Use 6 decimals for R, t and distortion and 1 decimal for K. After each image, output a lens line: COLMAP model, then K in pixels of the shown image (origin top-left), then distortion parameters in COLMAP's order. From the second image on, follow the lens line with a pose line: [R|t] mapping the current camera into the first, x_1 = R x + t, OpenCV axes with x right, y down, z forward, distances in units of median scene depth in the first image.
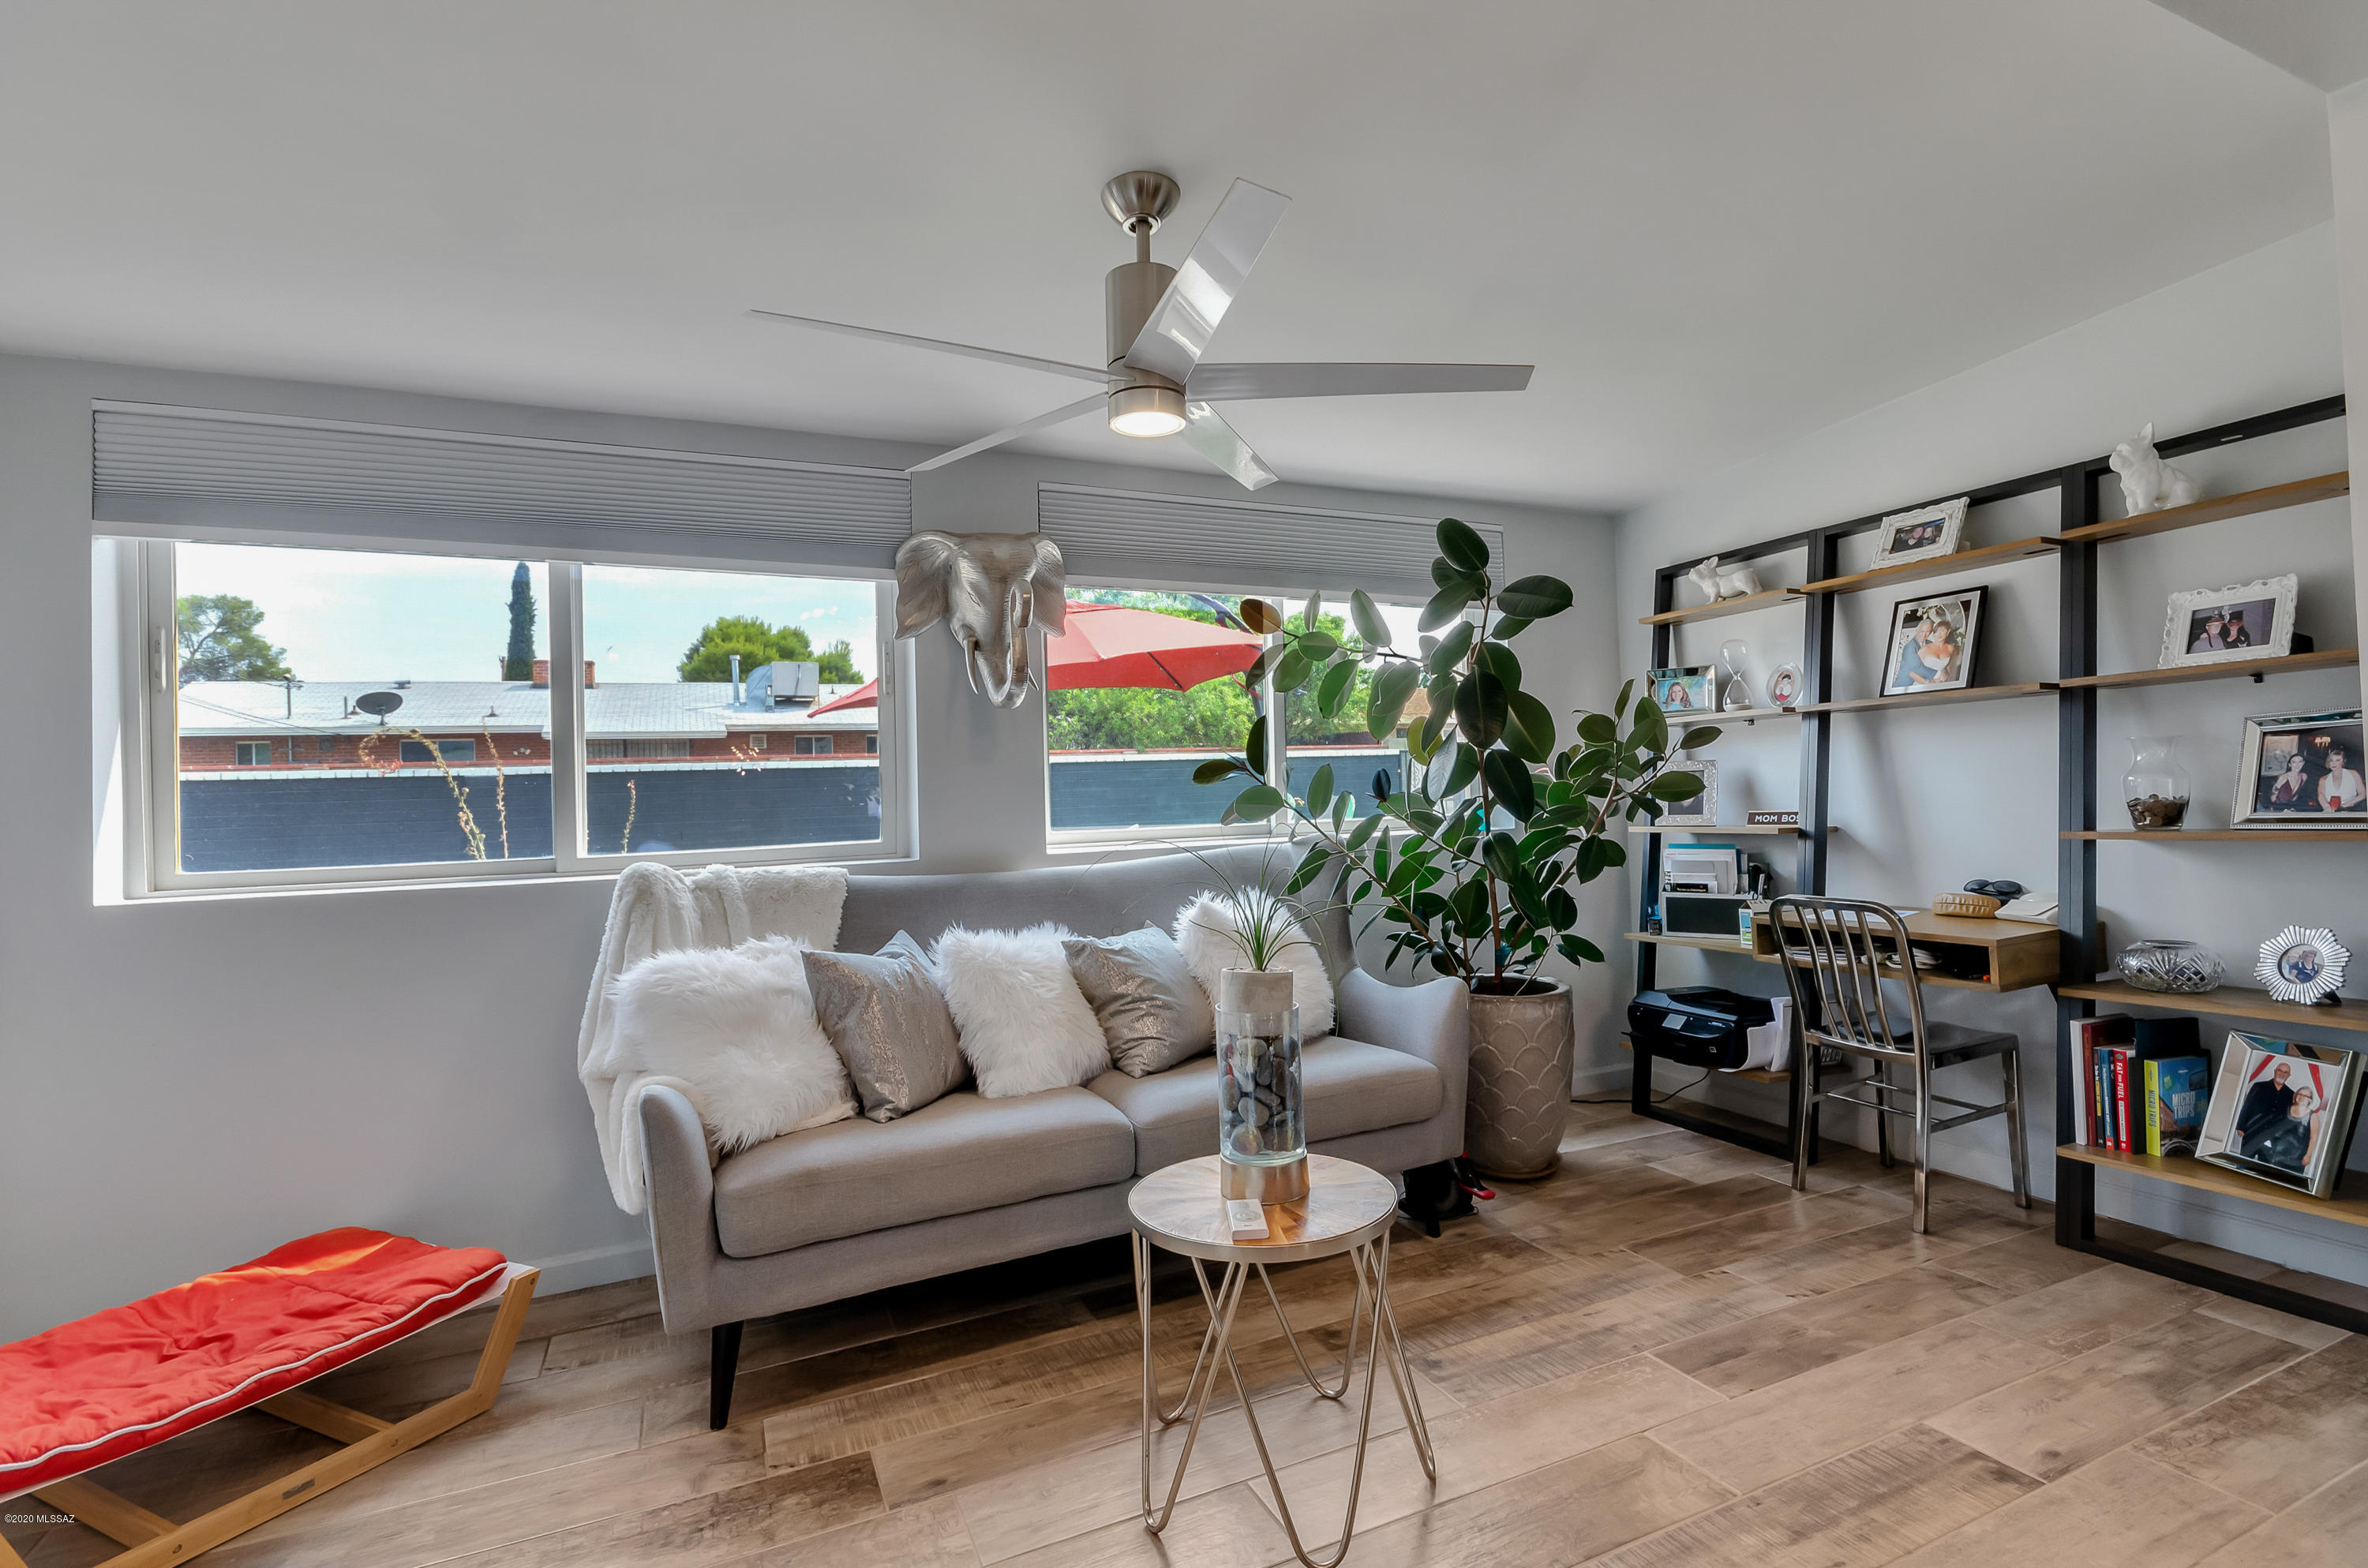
lens RADIAL K [[1088.3, 0, 1222.5], [0, 1088.3, 771.7], [0, 0, 1]] dist [0.011098, -0.000145]
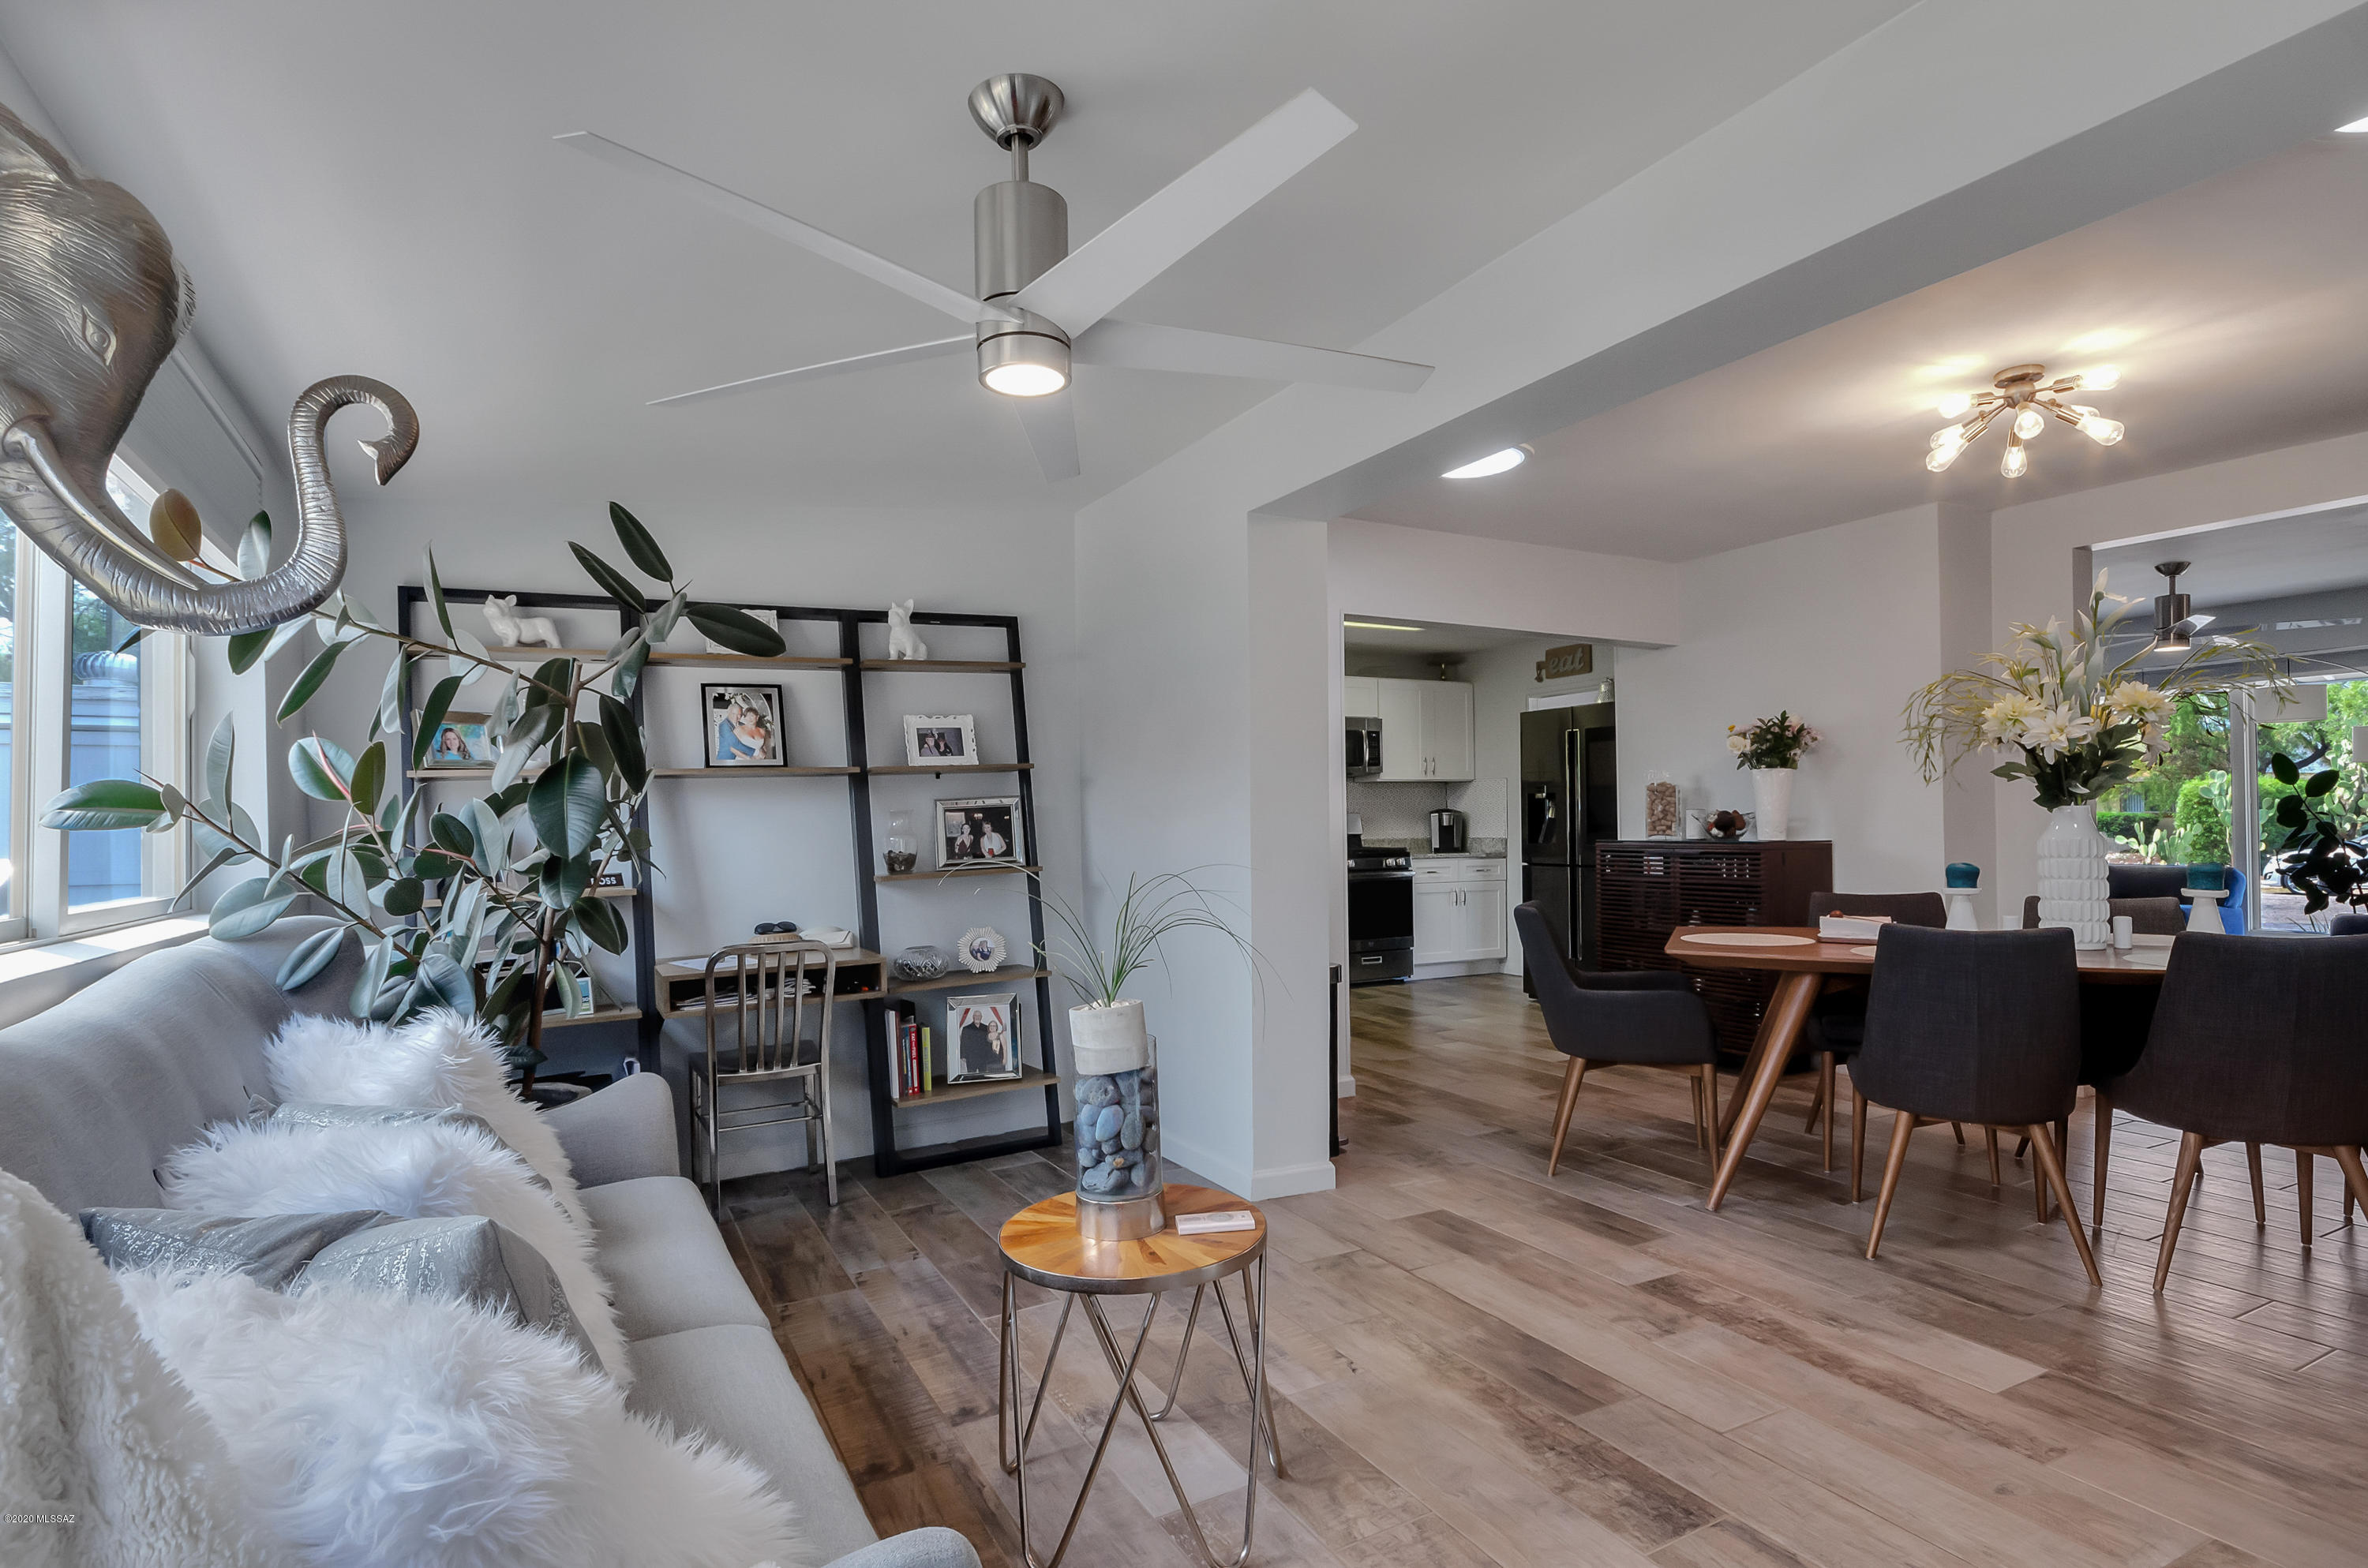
lens RADIAL K [[1136.0, 0, 1205.6], [0, 1136.0, 811.4], [0, 0, 1]] dist [0.003529, -0.000607]
pose [[-0.012545, 0.034365, 0.999331, -0.640311], [0.008432, 0.999377, -0.034260, 0.023663], [-0.999886, 0.007996, -0.012827, 0.578347]]
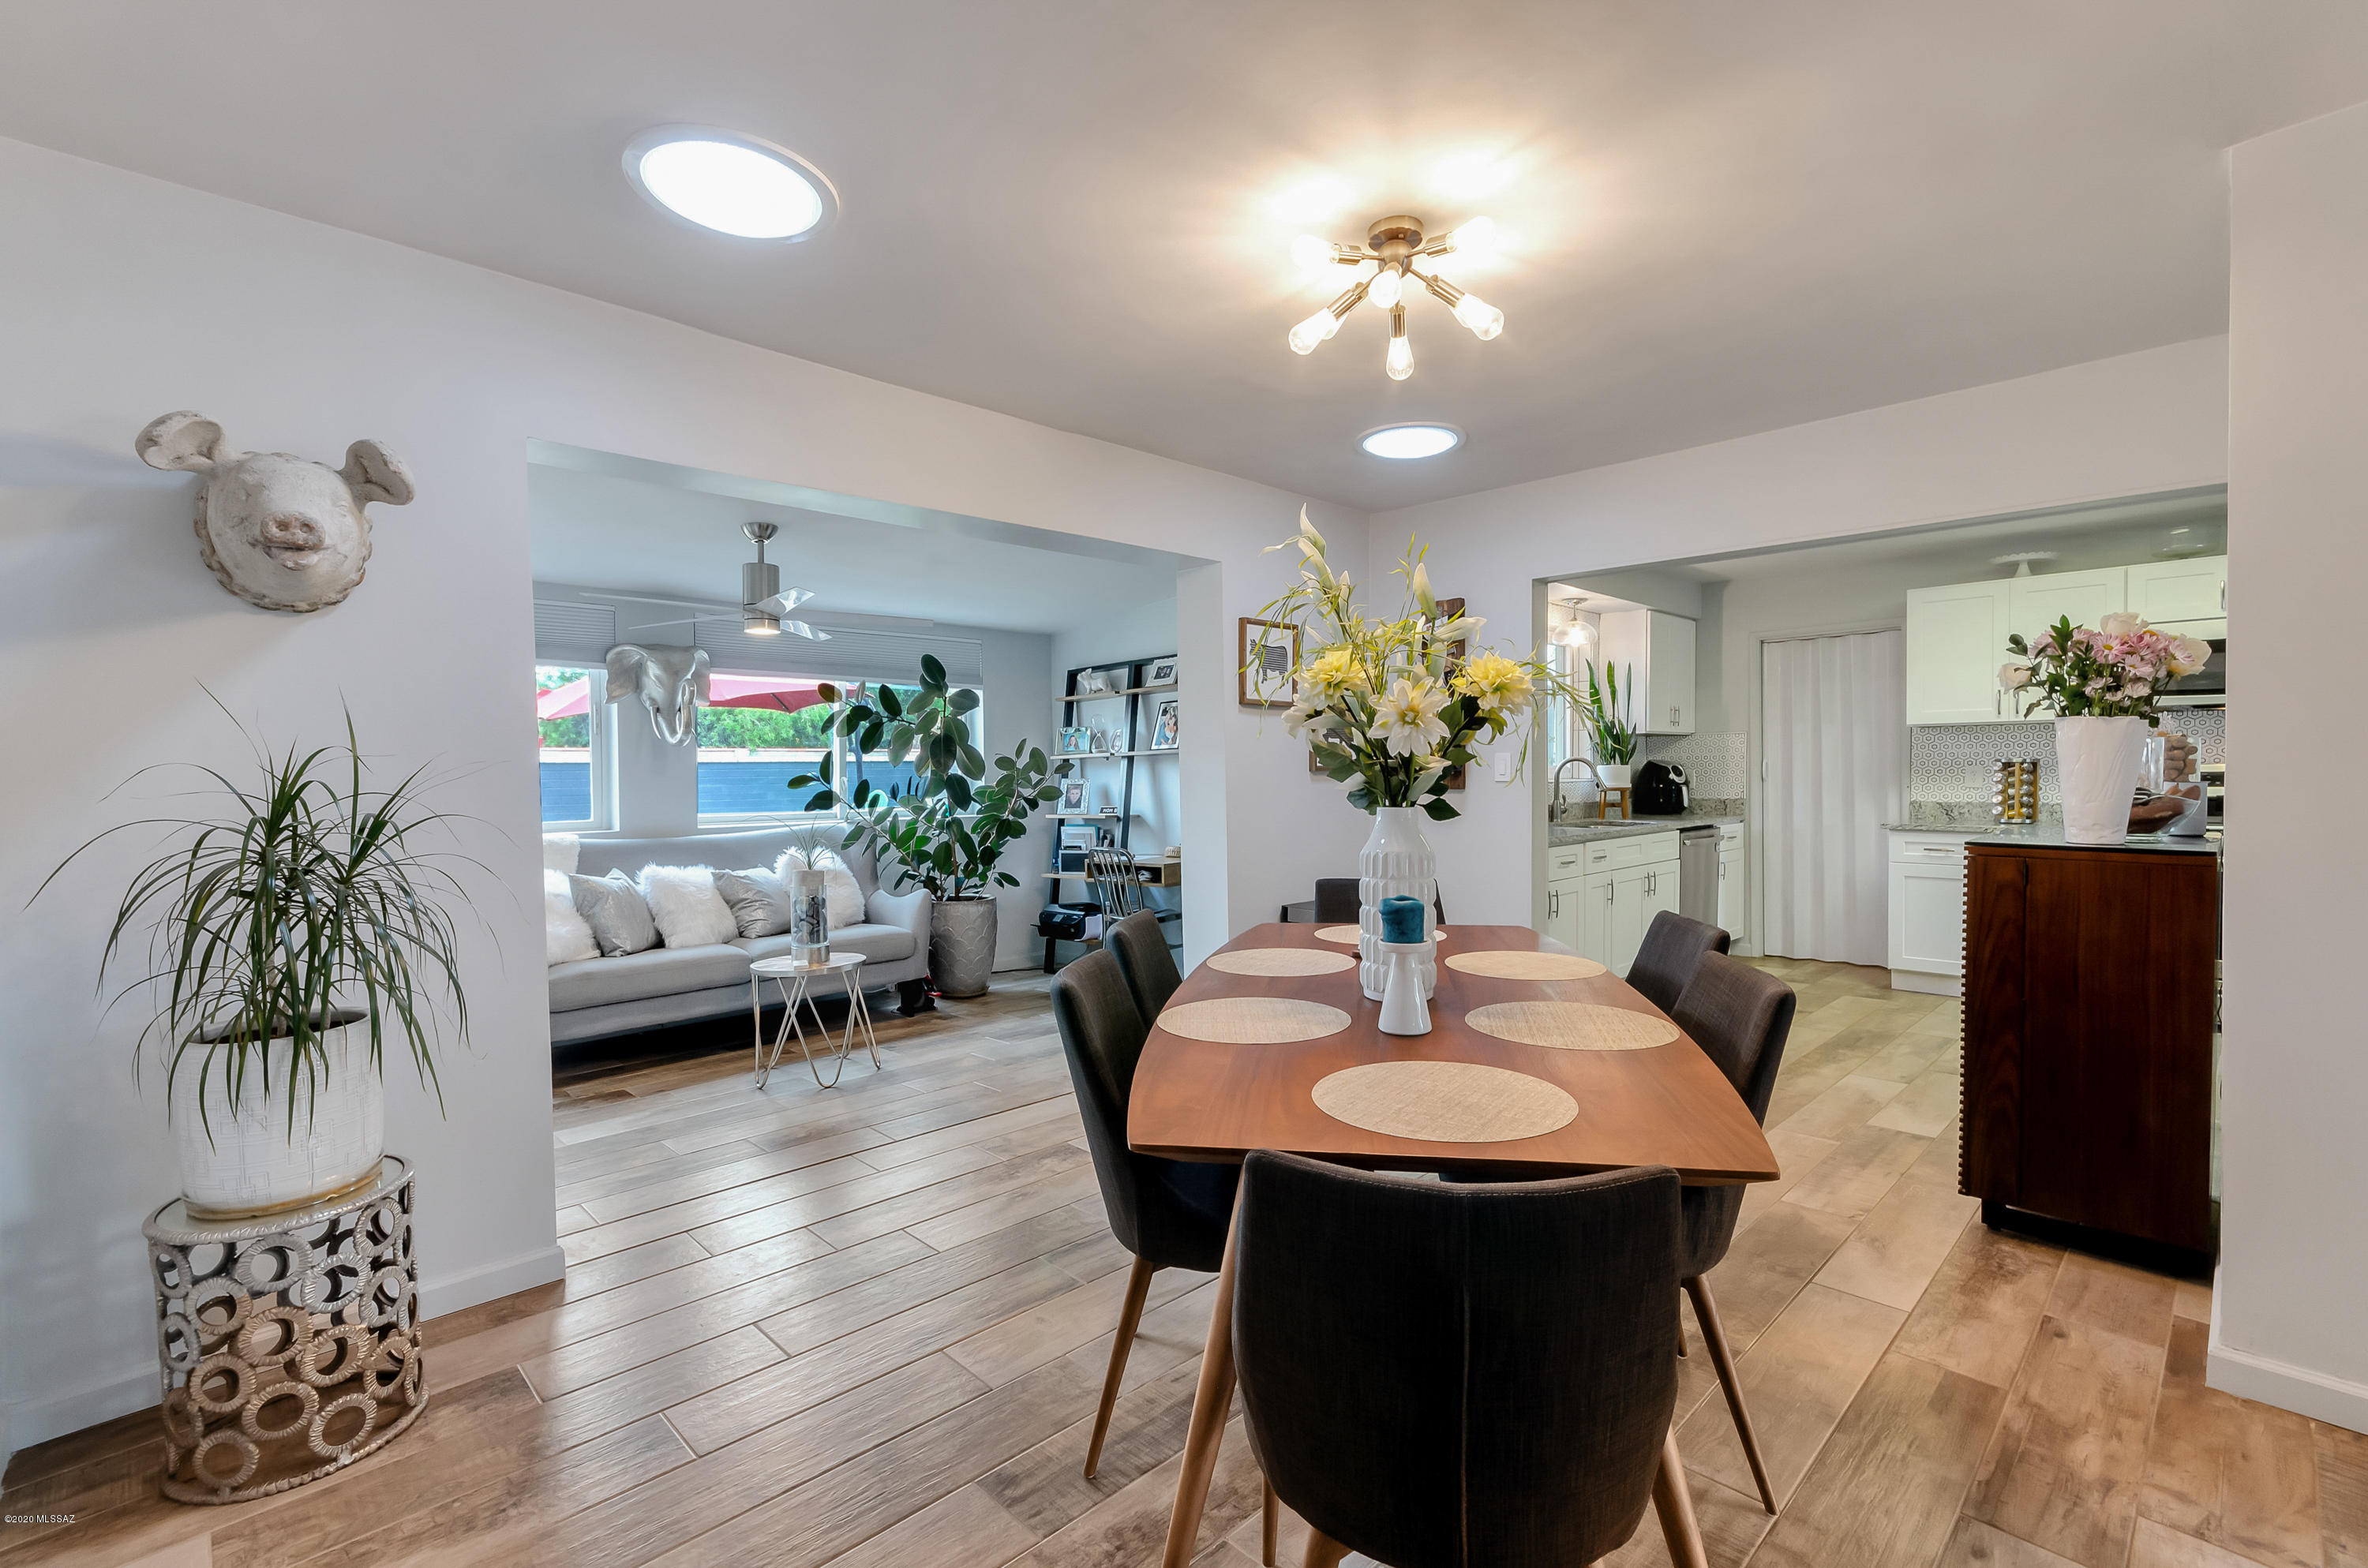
lens RADIAL K [[1055.0, 0, 1175.1], [0, 1055.0, 793.5], [0, 0, 1]] dist [0.004204, 0.001339]
pose [[0.953035, 0.010145, 0.302690, 0.060560], [-0.017244, 0.999635, 0.020788, -0.030860], [-0.302369, -0.025031, 0.952862, -0.926207]]
